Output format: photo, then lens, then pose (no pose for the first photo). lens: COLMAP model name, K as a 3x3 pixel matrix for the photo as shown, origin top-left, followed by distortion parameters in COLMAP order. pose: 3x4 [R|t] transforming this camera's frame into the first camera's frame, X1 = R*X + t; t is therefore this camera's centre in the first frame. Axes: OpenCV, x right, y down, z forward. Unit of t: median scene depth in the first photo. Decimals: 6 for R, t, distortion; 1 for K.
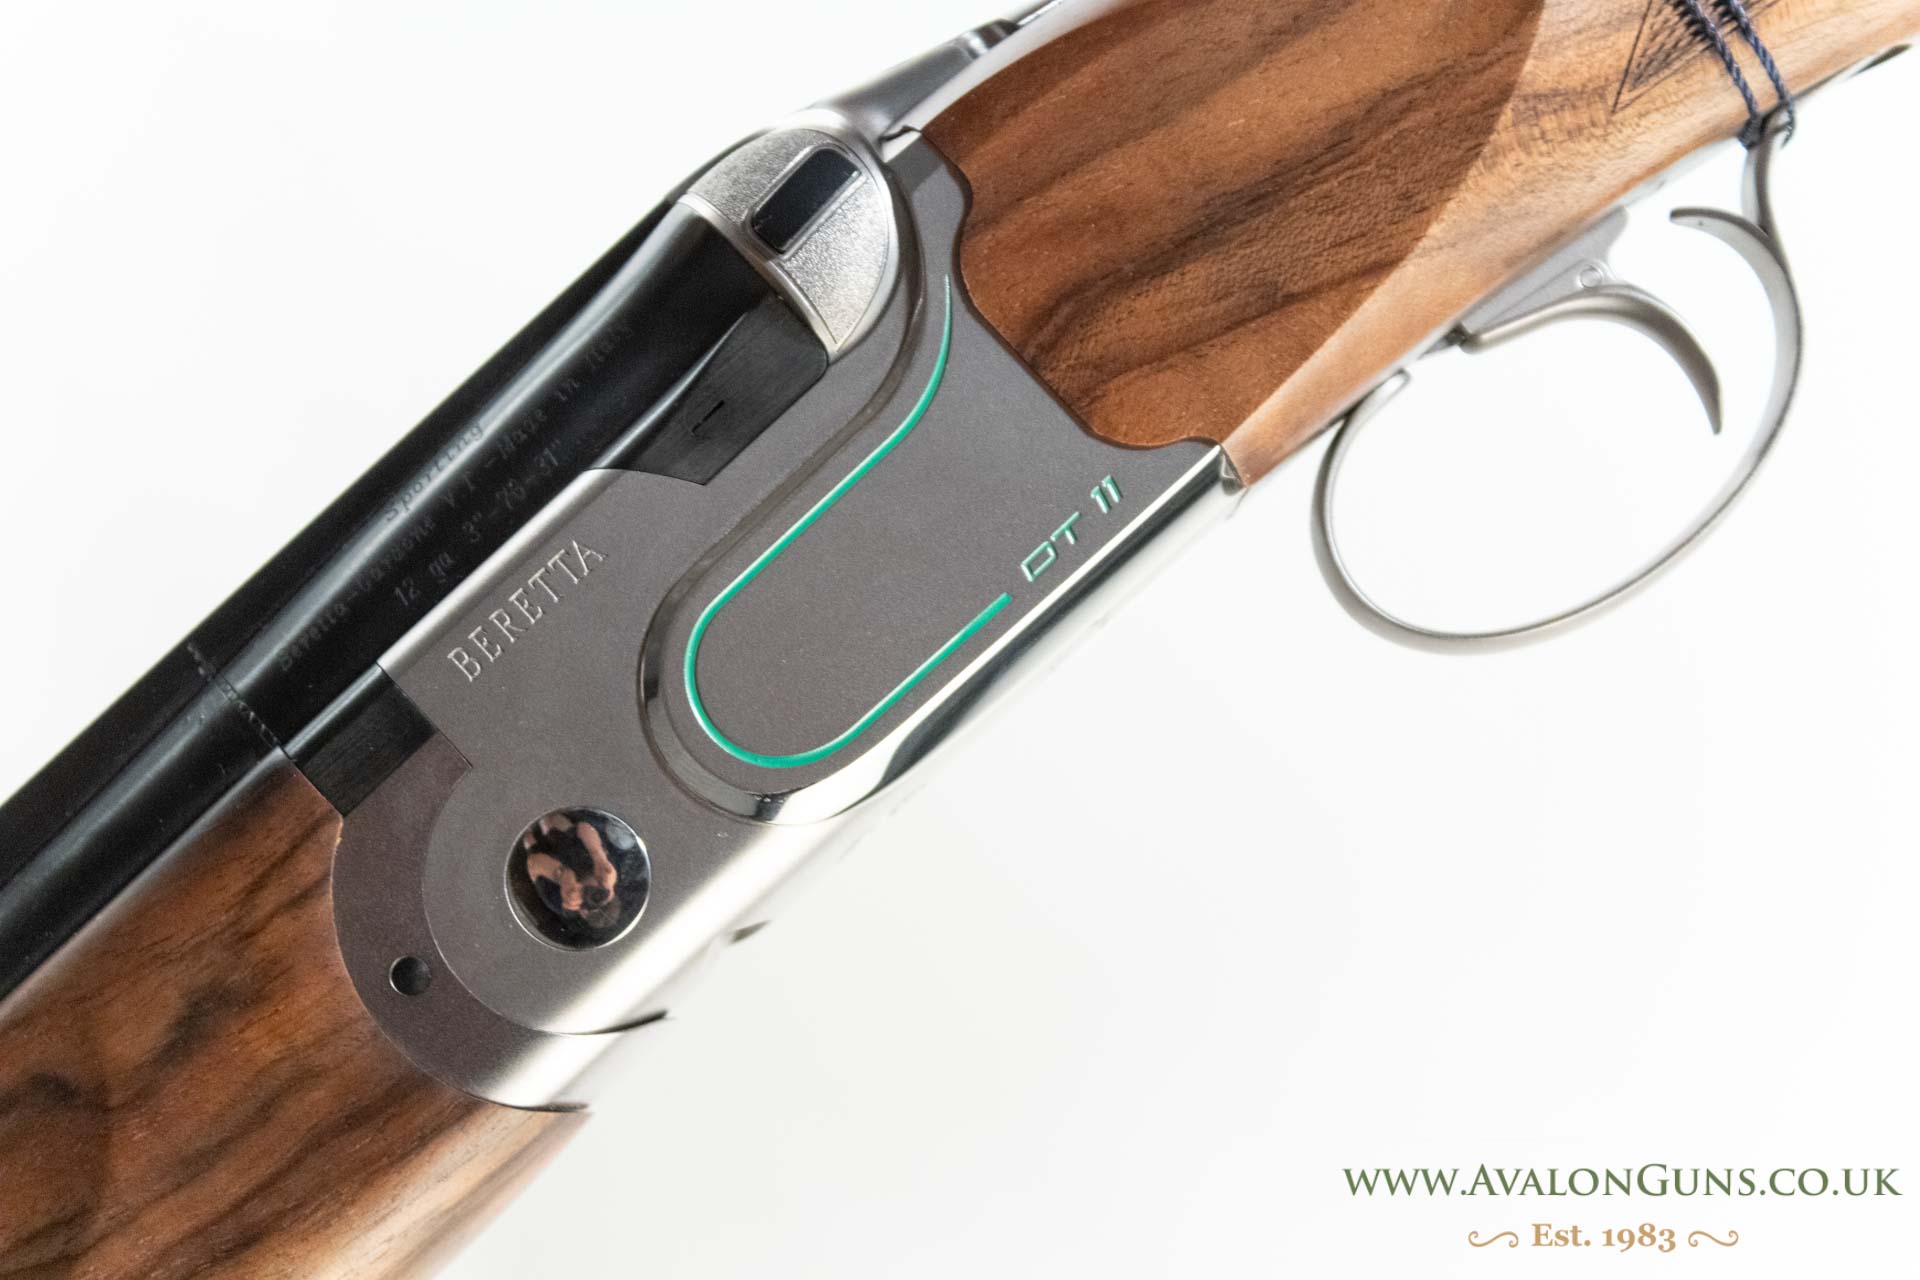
lens RADIAL K [[5002.4, 0, 960.5], [0, 5002.4, 639.6], [0, 0, 1]] dist [0.049172, 0.000000]
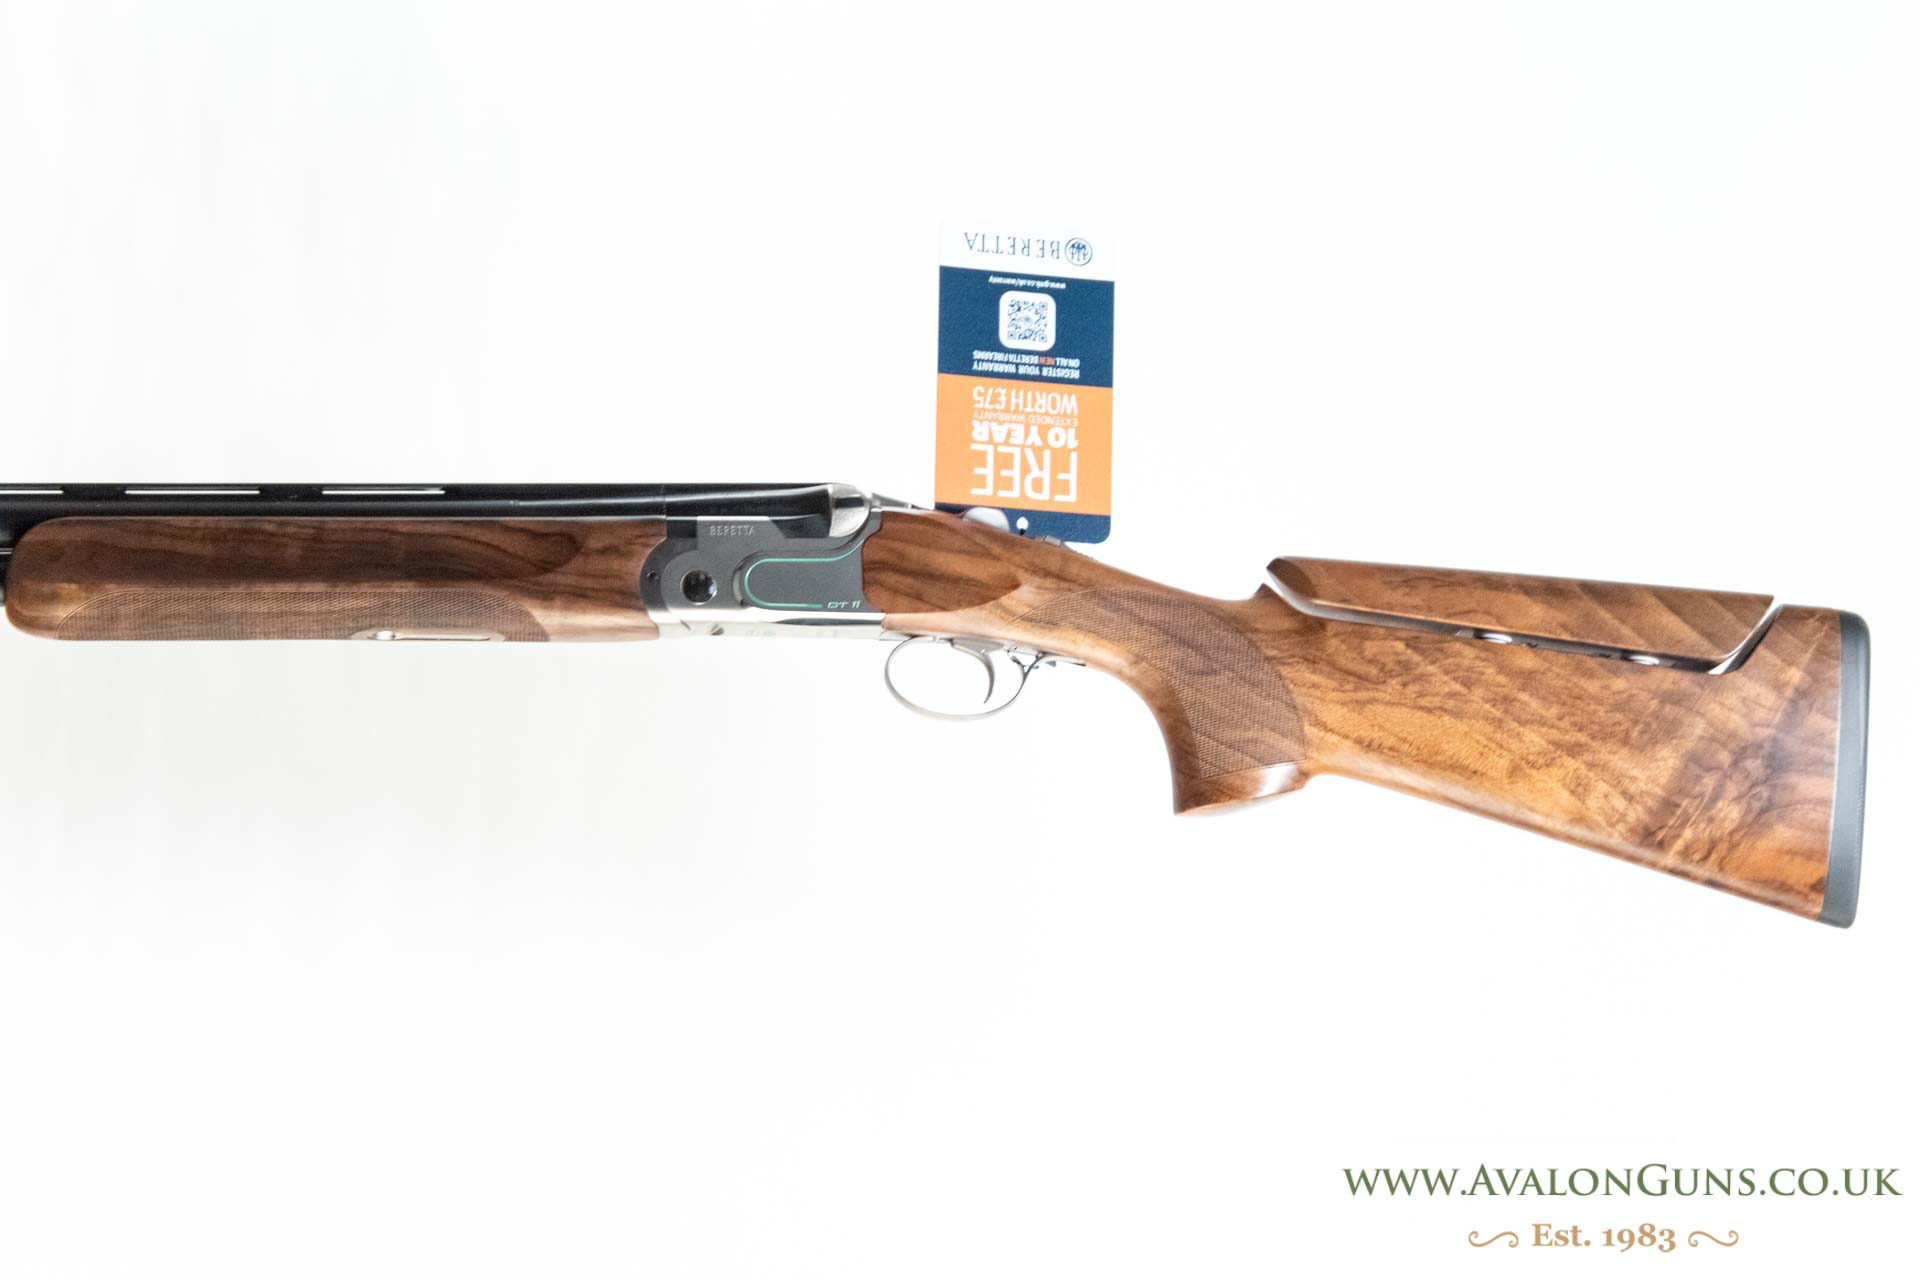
lens RADIAL K [[5002.4, 0, 959.7], [0, 5002.4, 639.4], [0, 0, 1]] dist [0.049172, 0.000000]
pose [[0.744618, 0.665348, -0.053441, 0.329621], [-0.666534, 0.736876, -0.112901, 0.397721], [-0.035739, 0.119688, 0.992168, -3.062318]]
